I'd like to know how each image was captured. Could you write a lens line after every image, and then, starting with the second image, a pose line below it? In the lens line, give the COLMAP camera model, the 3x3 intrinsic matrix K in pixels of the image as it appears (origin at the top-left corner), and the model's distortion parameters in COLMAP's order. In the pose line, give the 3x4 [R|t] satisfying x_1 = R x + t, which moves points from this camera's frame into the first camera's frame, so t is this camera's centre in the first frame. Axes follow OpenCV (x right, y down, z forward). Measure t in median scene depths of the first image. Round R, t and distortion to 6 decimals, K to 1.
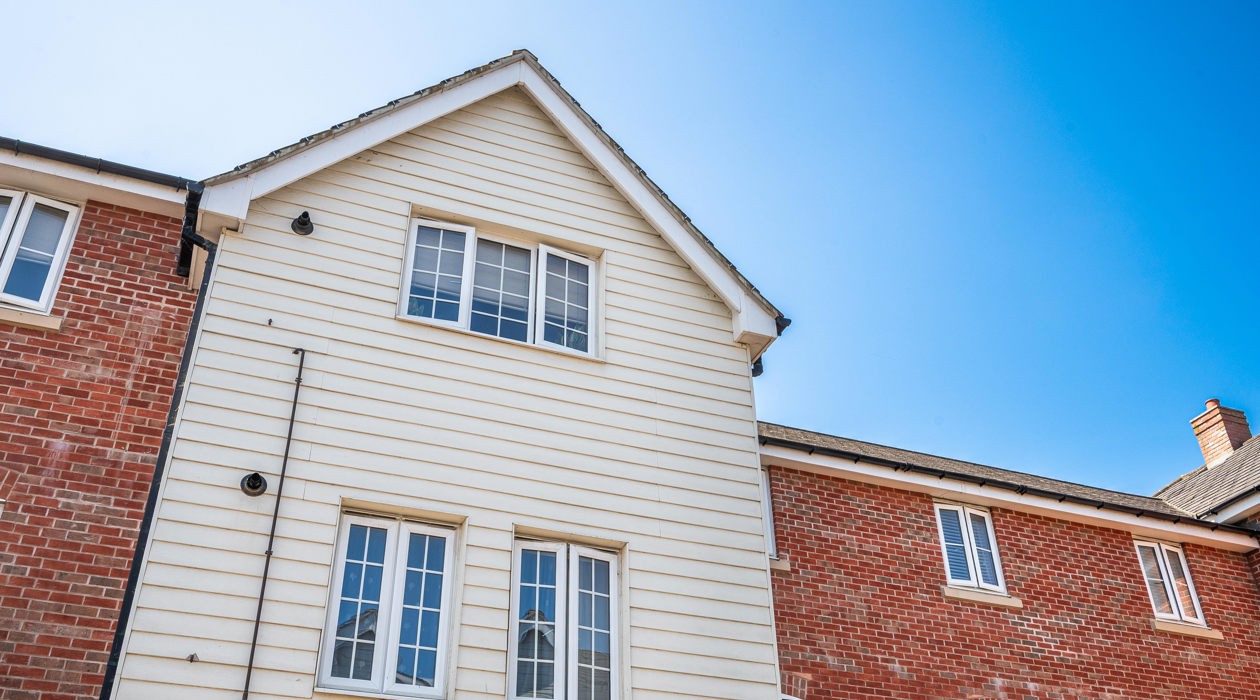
lens RADIAL K [[1082.4, 0, 630.0], [0, 1082.4, 350.0], [0, 0, 1]] dist [-0.000400, -0.000040]
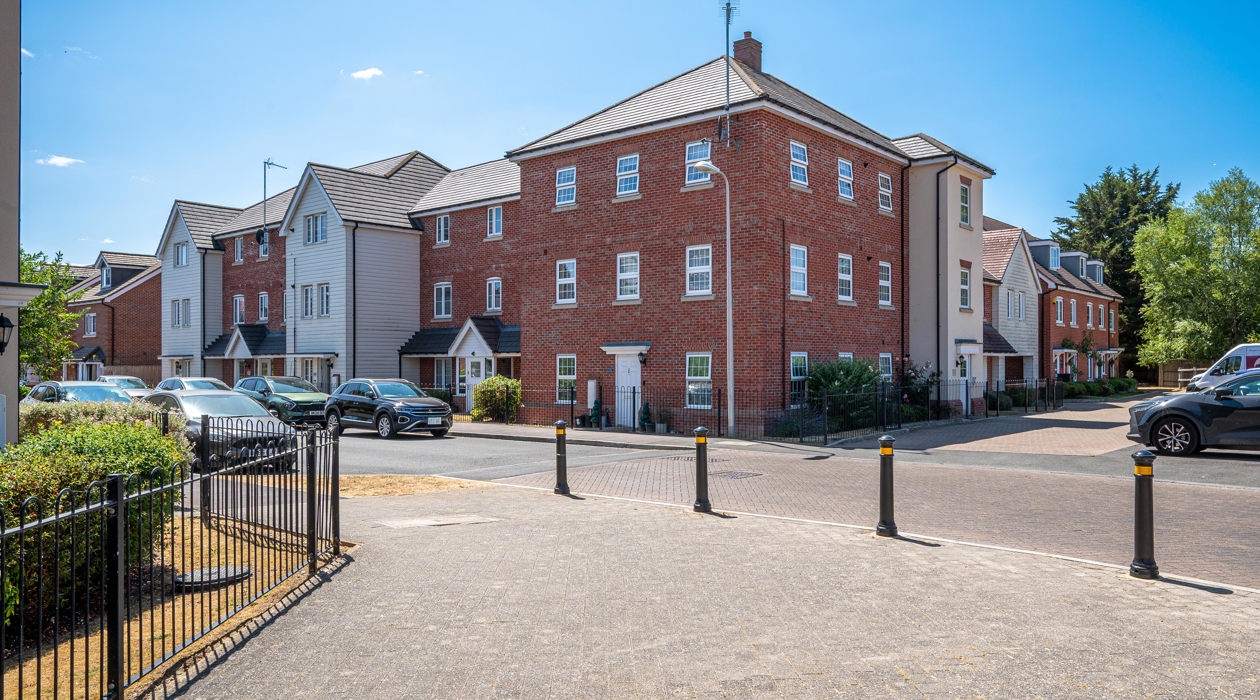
lens RADIAL K [[849.0, 0, 630.0], [0, 849.0, 350.0], [0, 0, 1]] dist [-0.000194, -0.000094]
pose [[0.448030, -0.009491, -0.893968, 3.673683], [0.484697, 0.842810, 0.233967, 0.178430], [0.751224, -0.538128, 0.382205, 0.343866]]
